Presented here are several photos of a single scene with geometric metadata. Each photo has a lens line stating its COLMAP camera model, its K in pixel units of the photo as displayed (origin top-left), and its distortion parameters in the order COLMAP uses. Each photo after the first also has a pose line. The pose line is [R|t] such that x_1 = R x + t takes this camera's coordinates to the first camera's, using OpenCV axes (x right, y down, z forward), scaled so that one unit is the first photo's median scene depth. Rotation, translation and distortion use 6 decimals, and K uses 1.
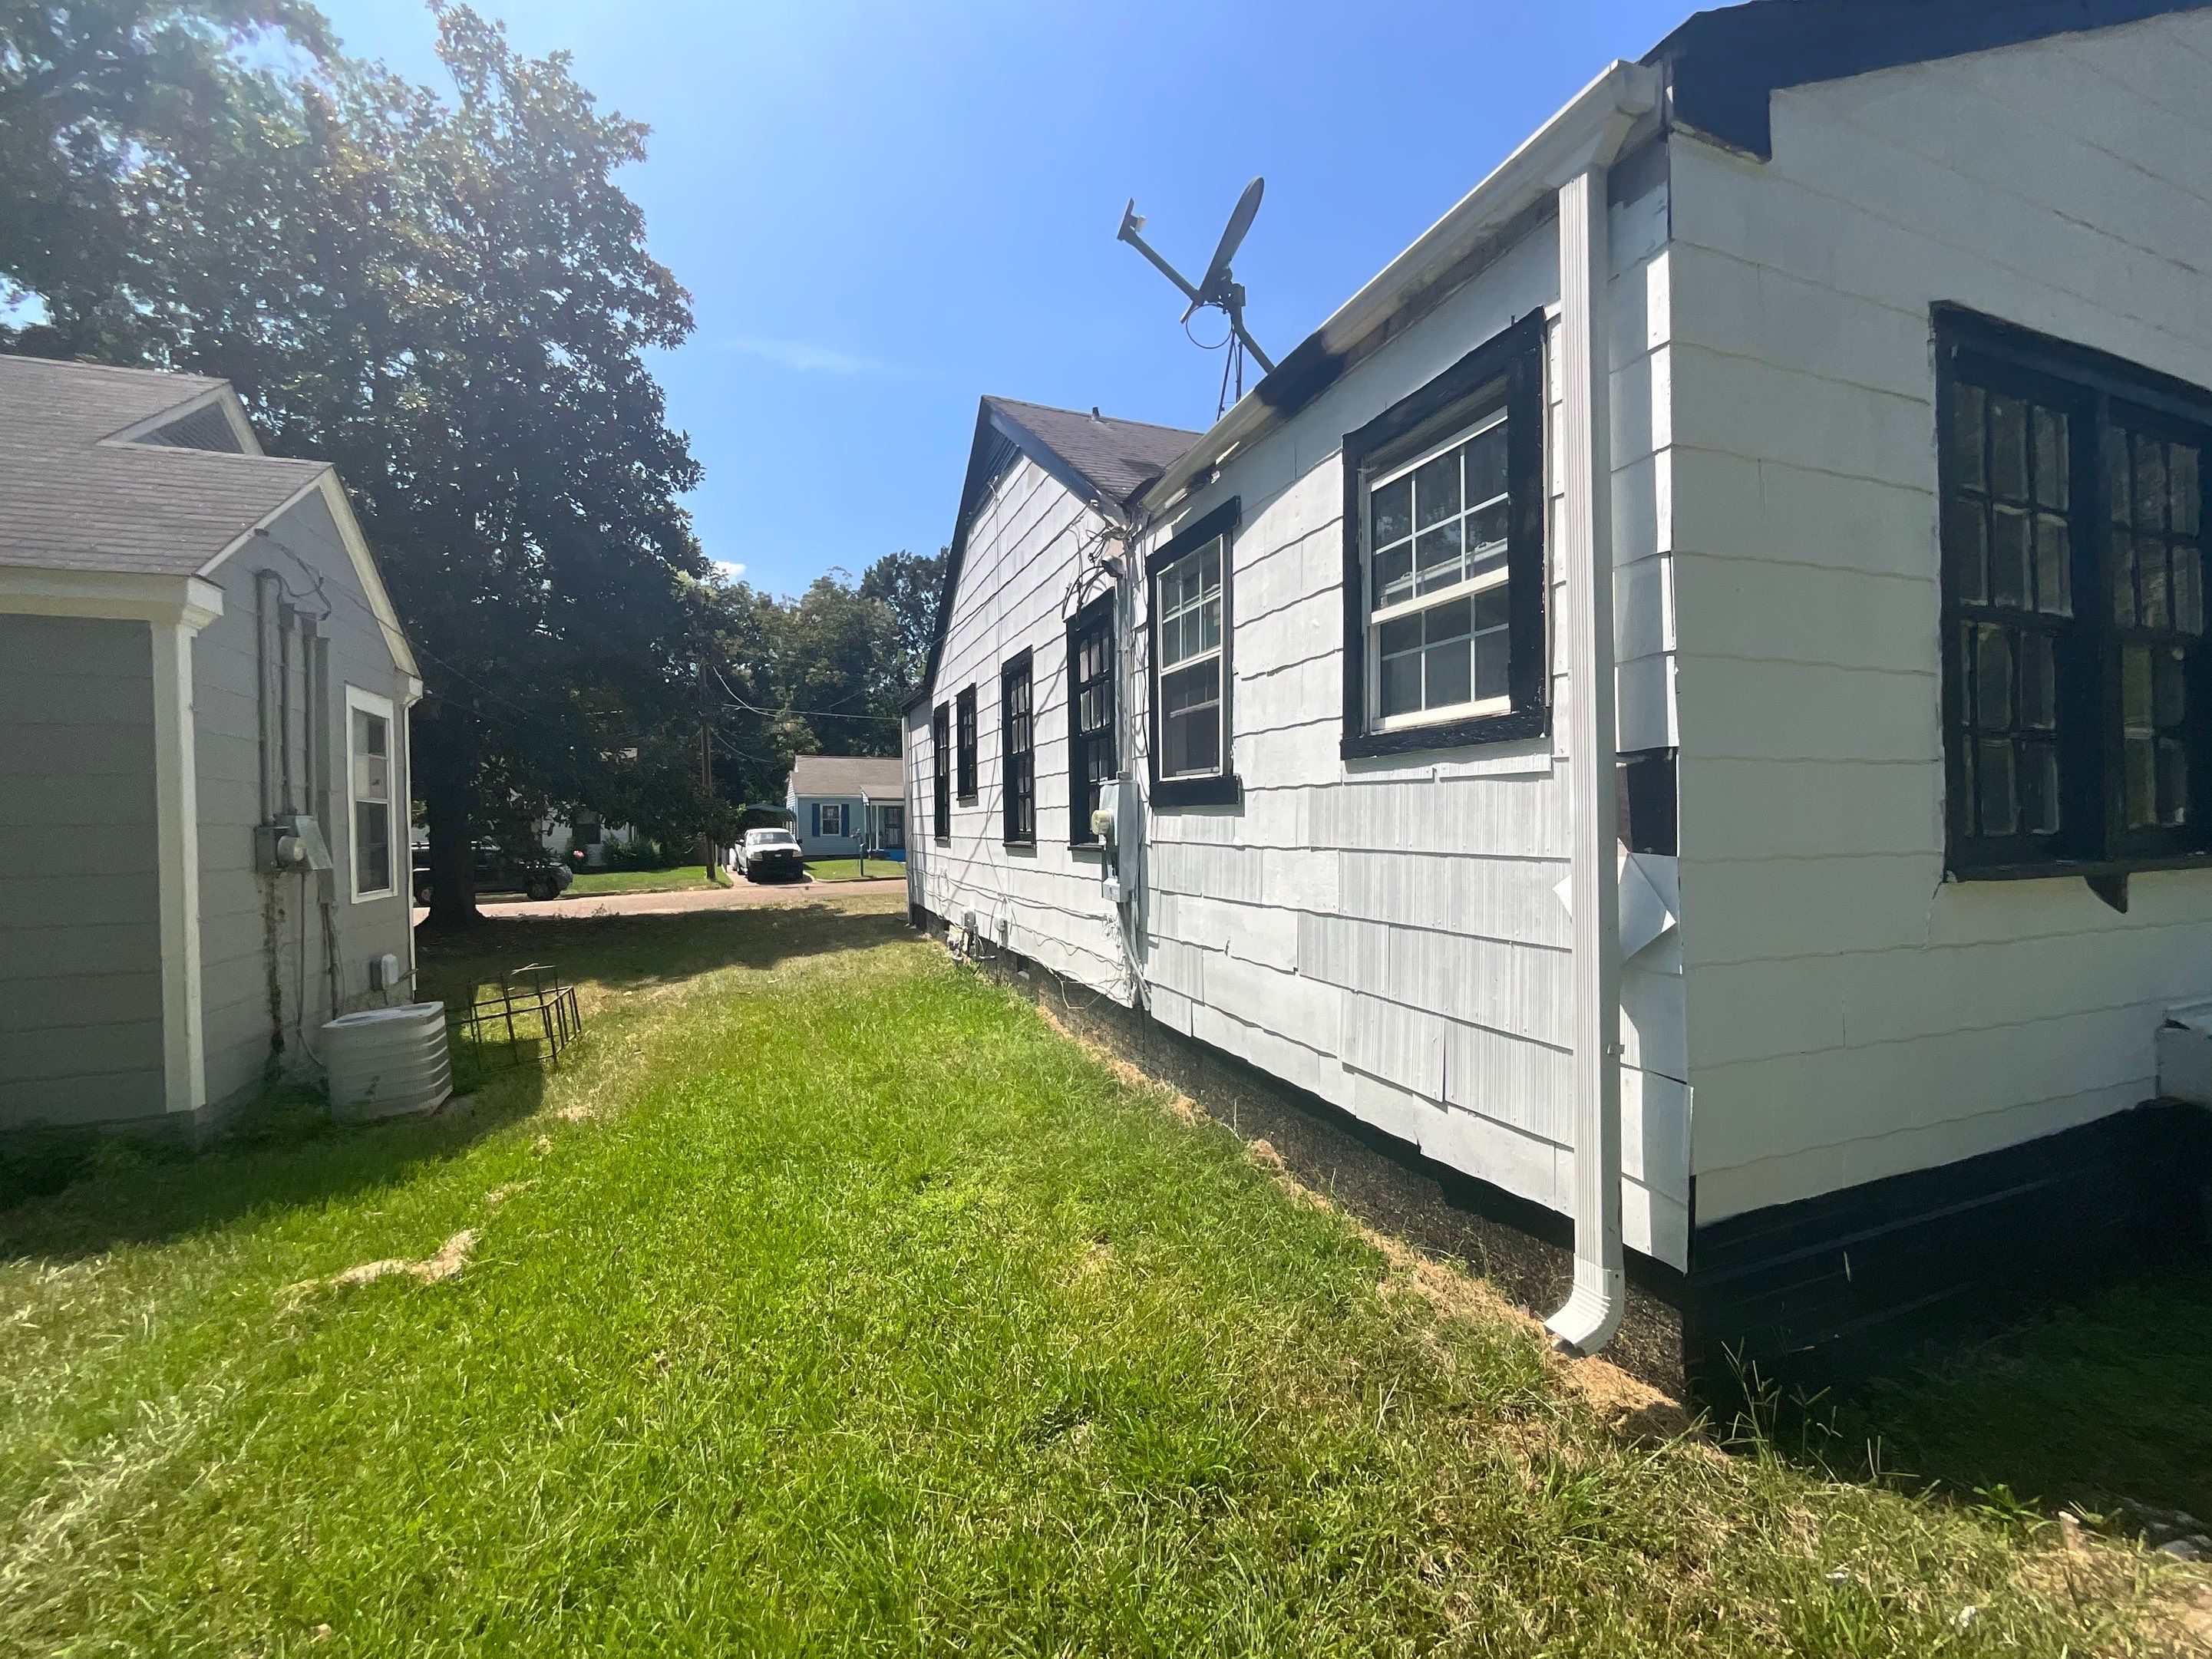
lens RADIAL K [[912.7, 0, 1106.0], [0, 912.7, 829.5], [0, 0, 1]] dist [0.001389, 0.000300]
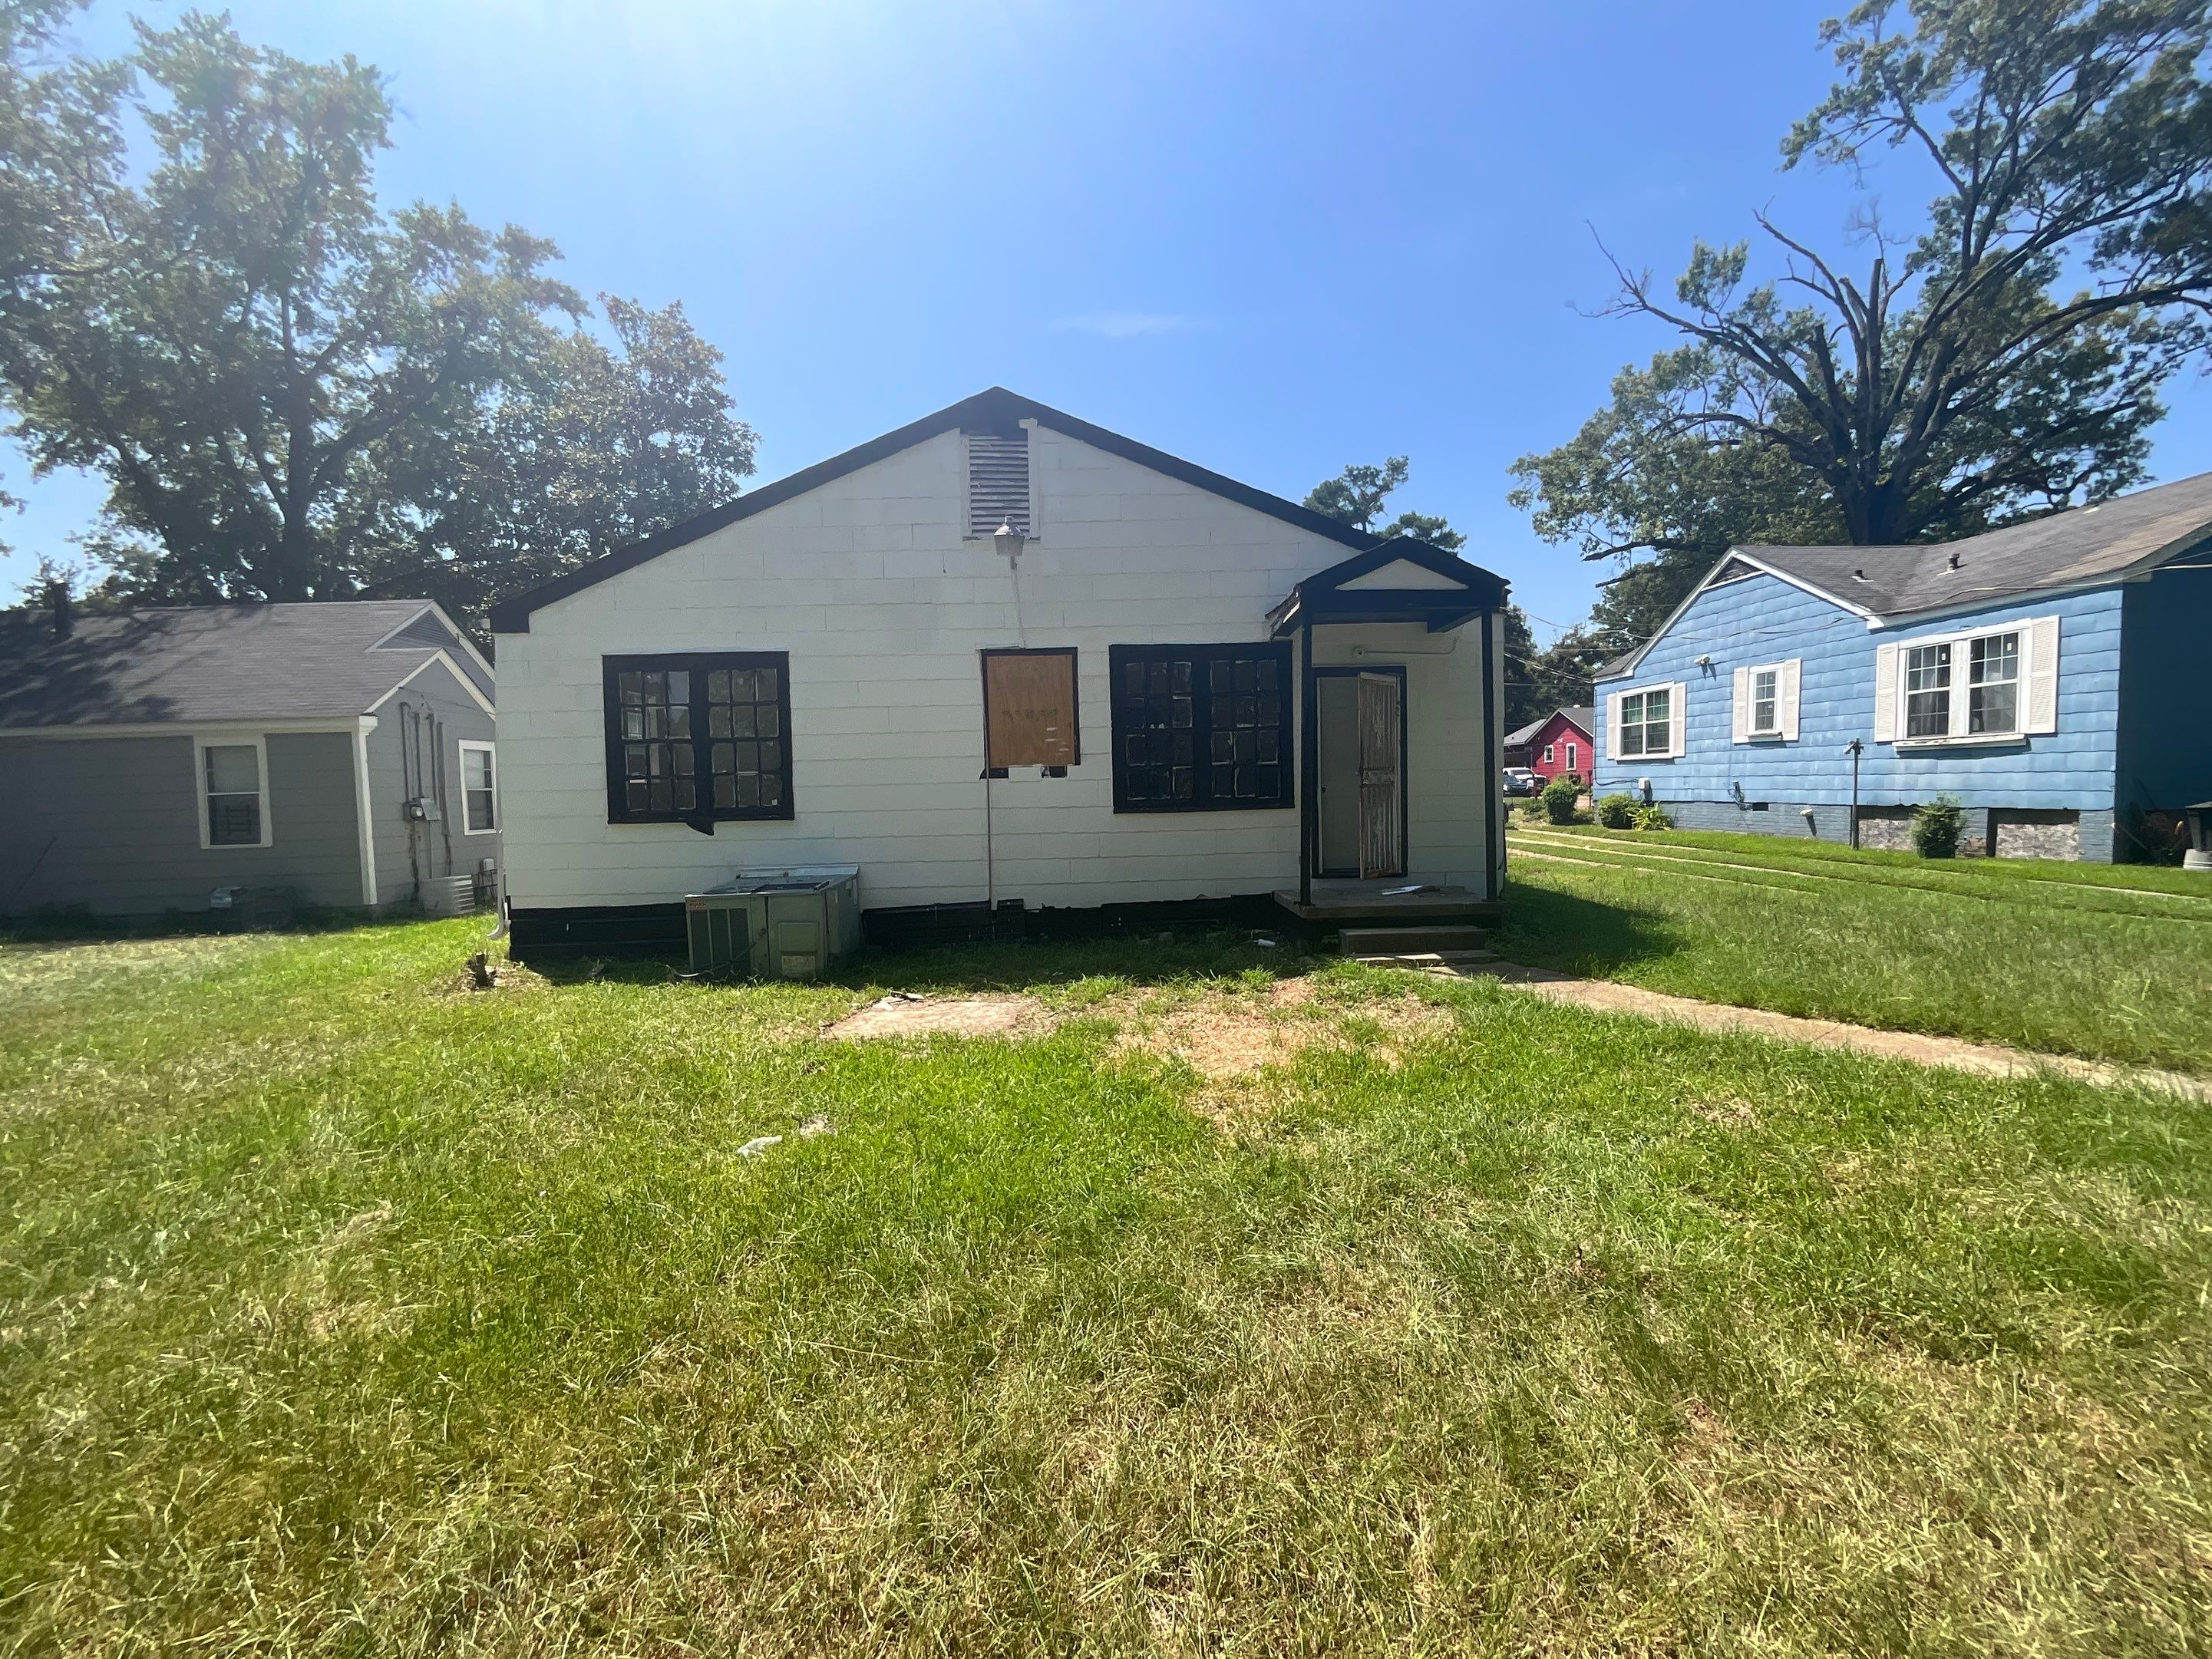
lens RADIAL K [[912.7, 0, 1106.0], [0, 912.7, 829.5], [0, 0, 1]] dist [0.001389, 0.000300]
pose [[0.940392, 0.007191, -0.340017, 1.920887], [0.009014, 0.998898, 0.046054, -0.031710], [0.339974, -0.046374, 0.939291, -0.797598]]
